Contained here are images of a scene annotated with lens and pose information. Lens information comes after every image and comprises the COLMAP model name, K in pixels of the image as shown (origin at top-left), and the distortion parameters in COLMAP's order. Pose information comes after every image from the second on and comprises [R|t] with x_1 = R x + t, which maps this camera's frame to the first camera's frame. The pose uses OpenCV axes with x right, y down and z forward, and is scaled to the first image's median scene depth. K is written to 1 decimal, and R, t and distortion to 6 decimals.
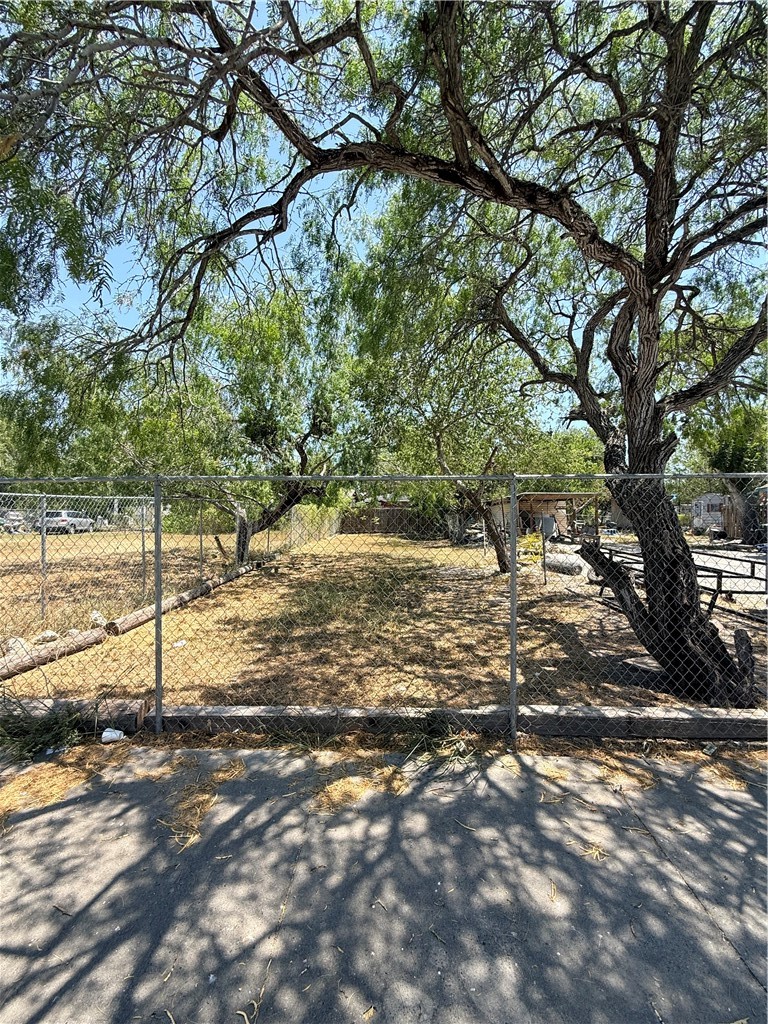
lens RADIAL K [[409.0, 0, 388.6], [0, 409.0, 514.0], [0, 0, 1]] dist [-0.000395, 0.000620]
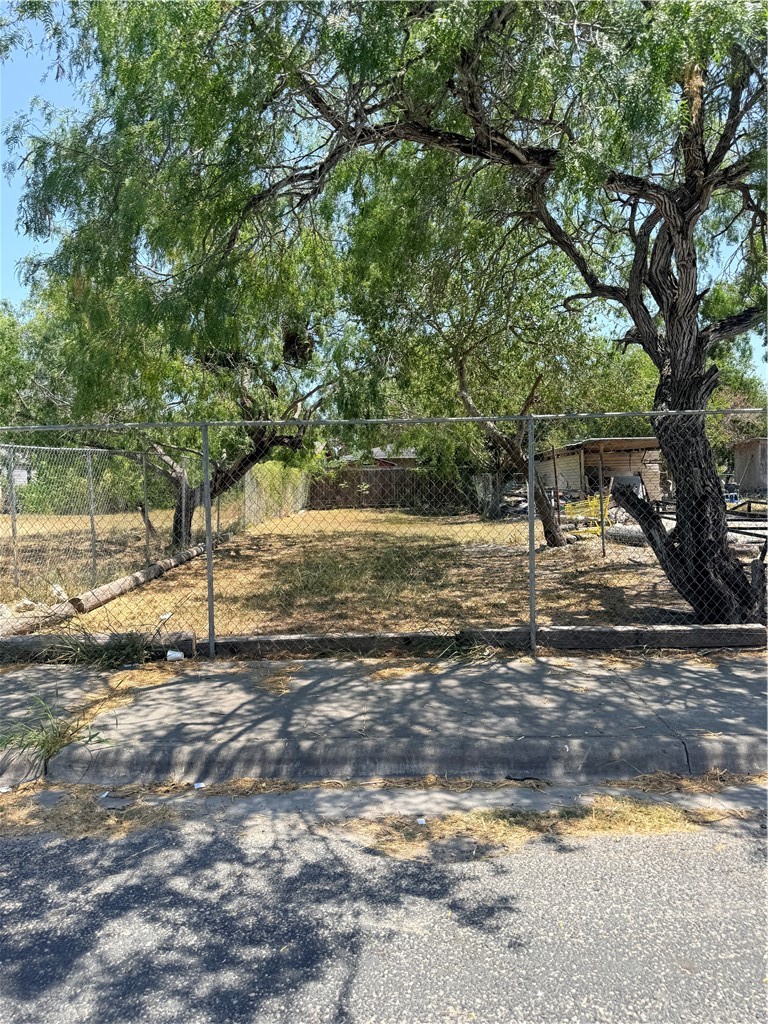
lens RADIAL K [[659.5, 0, 386.5], [0, 659.5, 507.5], [0, 0, 1]] dist [0.045811, -0.002221]
pose [[0.999798, -0.018479, 0.007871, -0.035277], [0.018127, 0.998924, 0.042682, 0.023935], [-0.008651, -0.042531, 0.999058, -0.267586]]
